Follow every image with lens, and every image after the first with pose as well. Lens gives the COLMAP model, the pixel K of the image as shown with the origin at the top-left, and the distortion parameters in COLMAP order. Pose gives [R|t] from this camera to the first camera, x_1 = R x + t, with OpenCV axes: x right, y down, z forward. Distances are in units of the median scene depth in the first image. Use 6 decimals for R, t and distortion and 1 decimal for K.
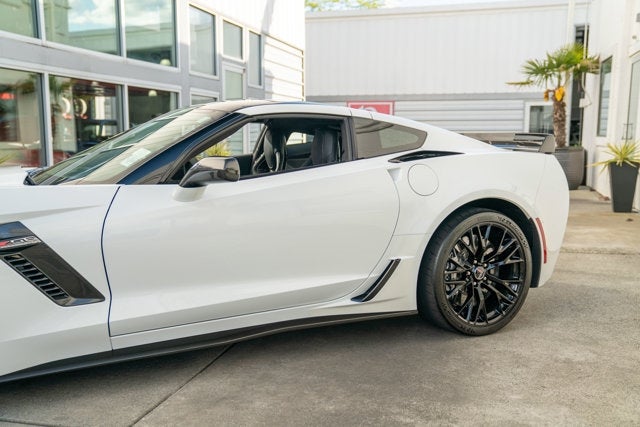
lens RADIAL K [[644.6, 0, 321.2], [0, 644.6, 225.0], [0, 0, 1]] dist [0.019136, 0.028352]
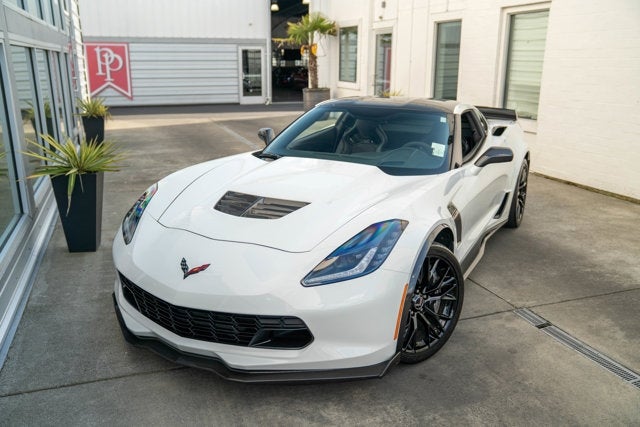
lens RADIAL K [[548.1, 0, 318.6], [0, 548.1, 223.5], [0, 0, 1]] dist [-0.041568, 0.011956]
pose [[0.814854, -0.162140, 0.556529, -1.040861], [0.073567, 0.981247, 0.178163, -0.150622], [-0.574980, -0.104234, 0.811501, 0.065107]]
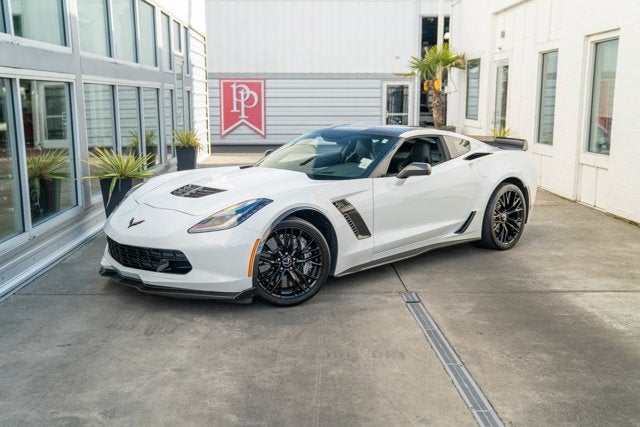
lens RADIAL K [[710.2, 0, 320.0], [0, 710.2, 213.5], [0, 0, 1]] dist [0.038025, 0.021759]
pose [[0.953969, -0.049840, 0.295736, -0.850623], [0.042419, 0.998604, 0.031459, -0.022593], [-0.296891, -0.017466, 0.954752, -0.794736]]
